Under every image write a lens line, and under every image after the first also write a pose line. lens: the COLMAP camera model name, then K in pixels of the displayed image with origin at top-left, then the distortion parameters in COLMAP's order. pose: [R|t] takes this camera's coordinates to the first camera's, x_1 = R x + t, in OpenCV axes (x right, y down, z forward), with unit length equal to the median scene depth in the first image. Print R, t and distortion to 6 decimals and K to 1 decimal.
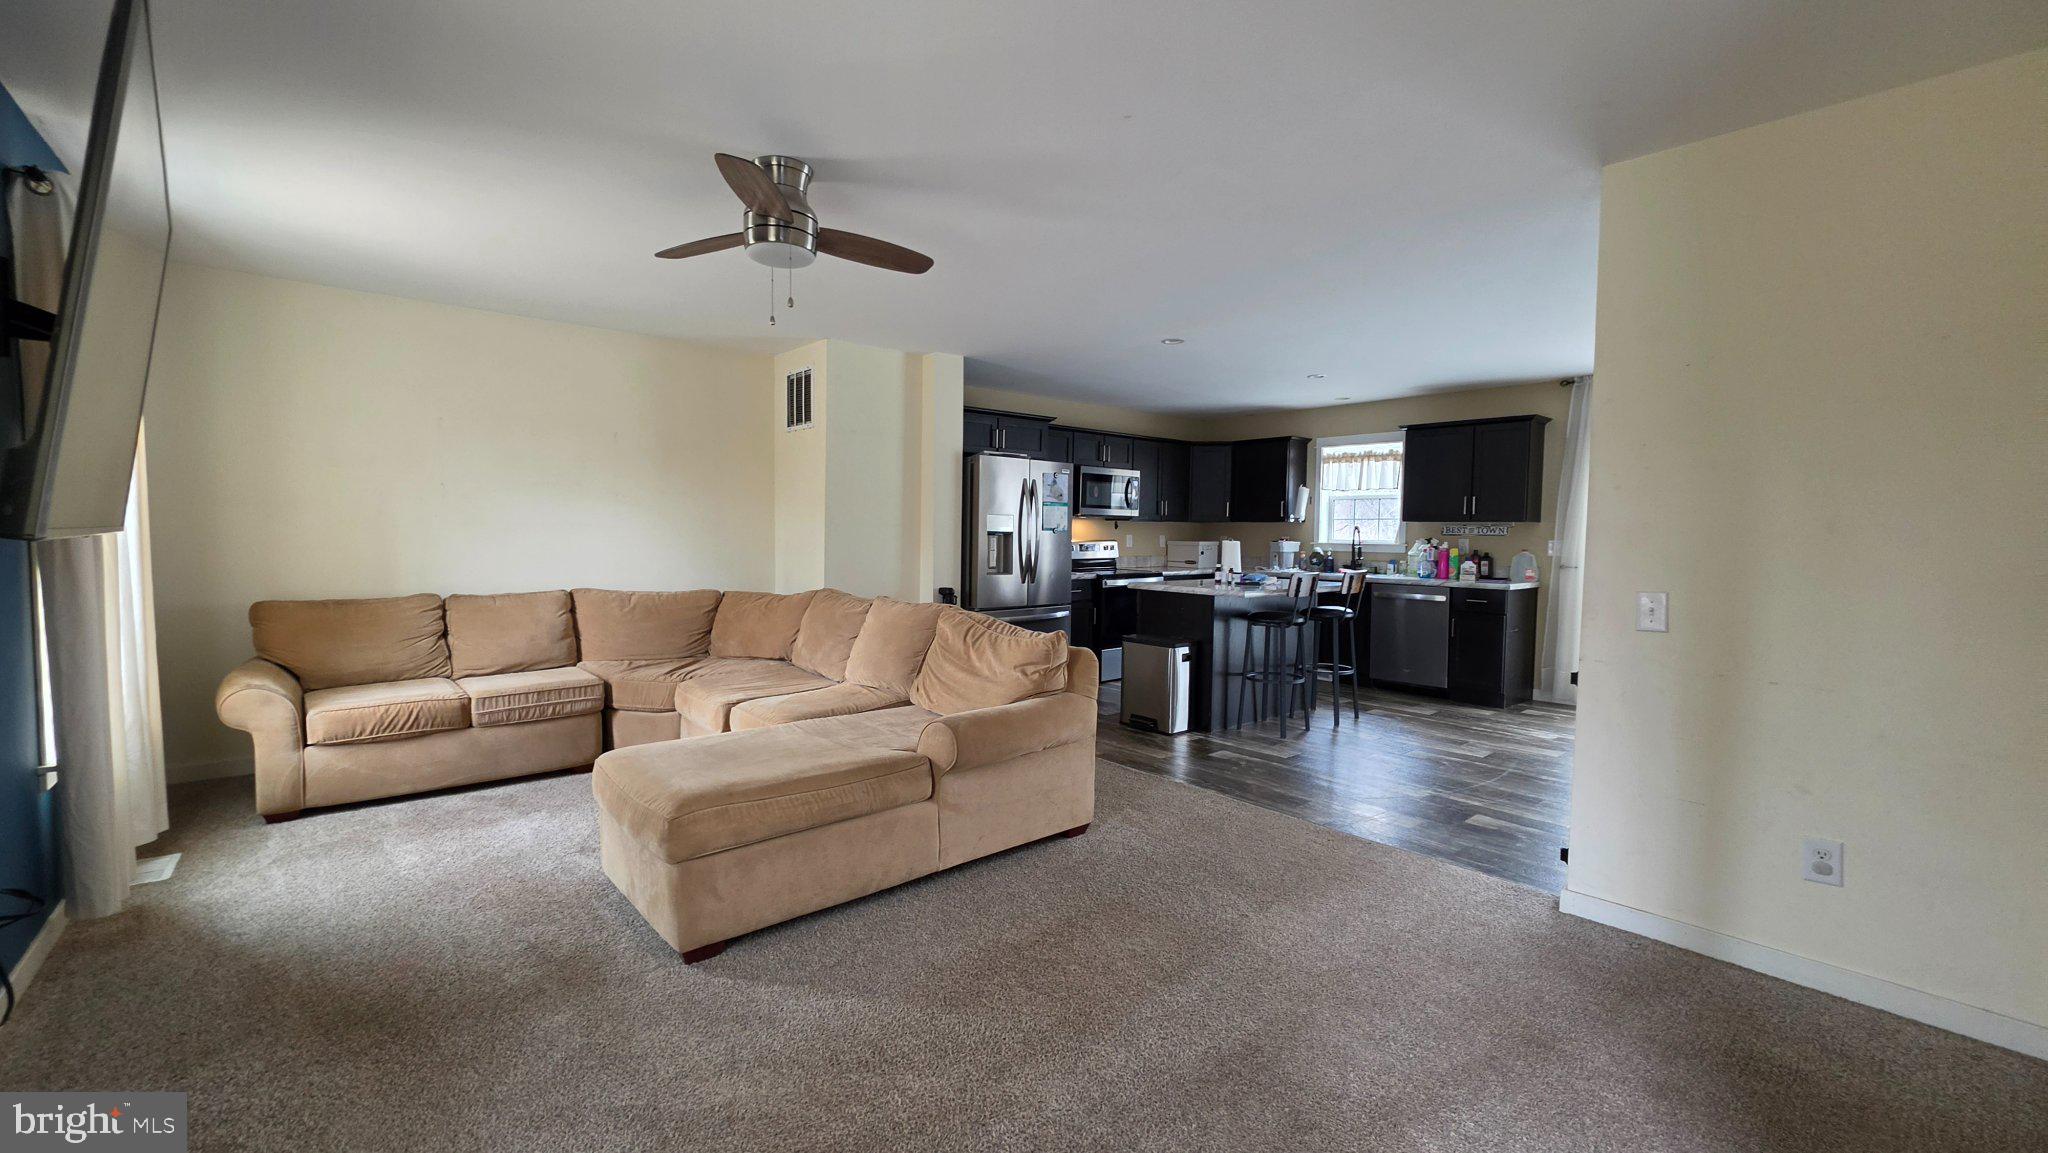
lens RADIAL K [[817.6, 0, 1009.2], [0, 817.6, 572.3], [0, 0, 1]] dist [-0.004250, 0.000056]
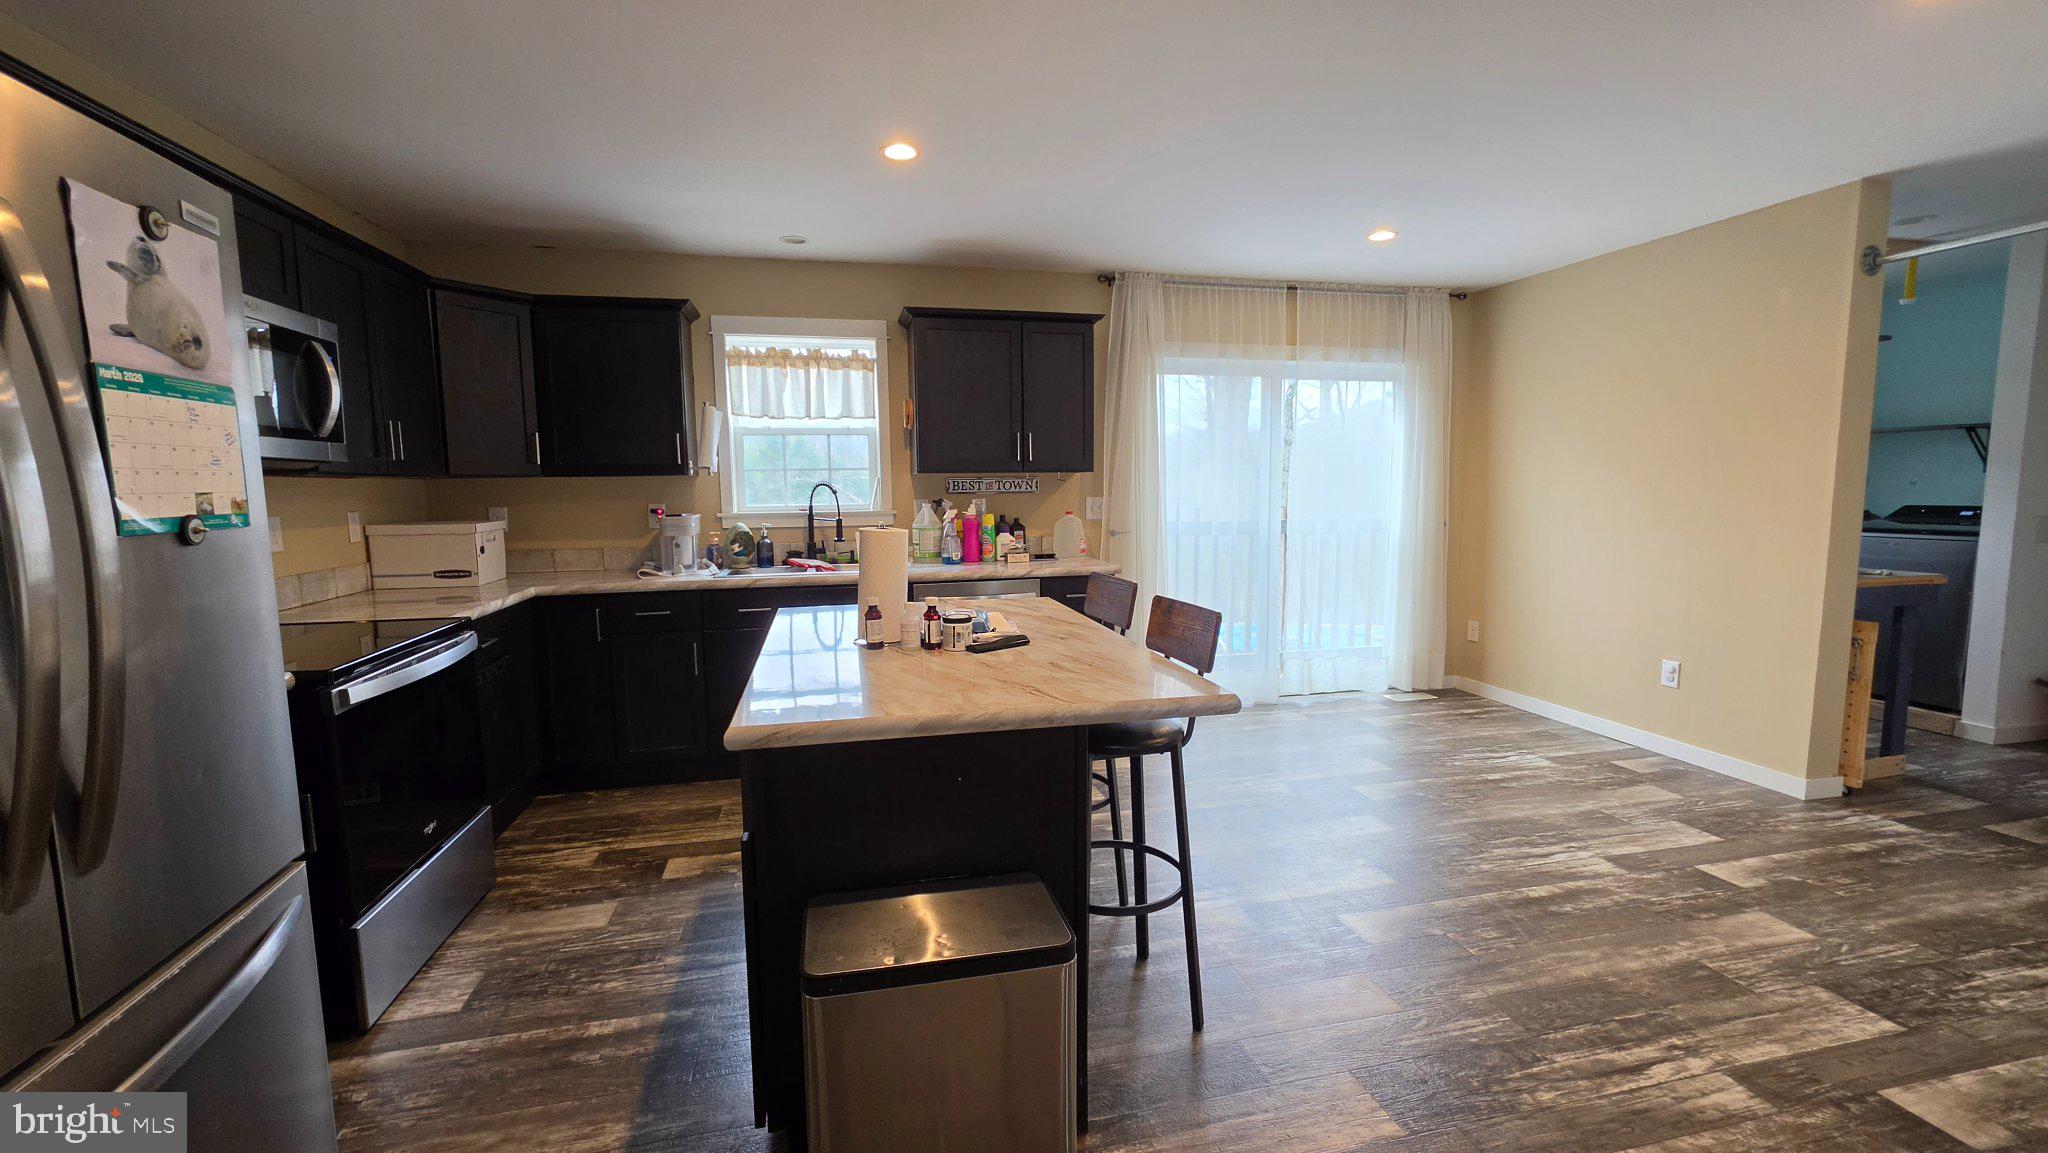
lens RADIAL K [[817.4, 0, 1010.7], [0, 817.4, 573.2], [0, 0, 1]] dist [-0.002421, 0.000889]
pose [[0.456547, -0.112558, 0.882551, -0.023105], [0.061342, 0.993587, 0.094987, -0.045873], [-0.887582, 0.010772, 0.460523, 0.725463]]
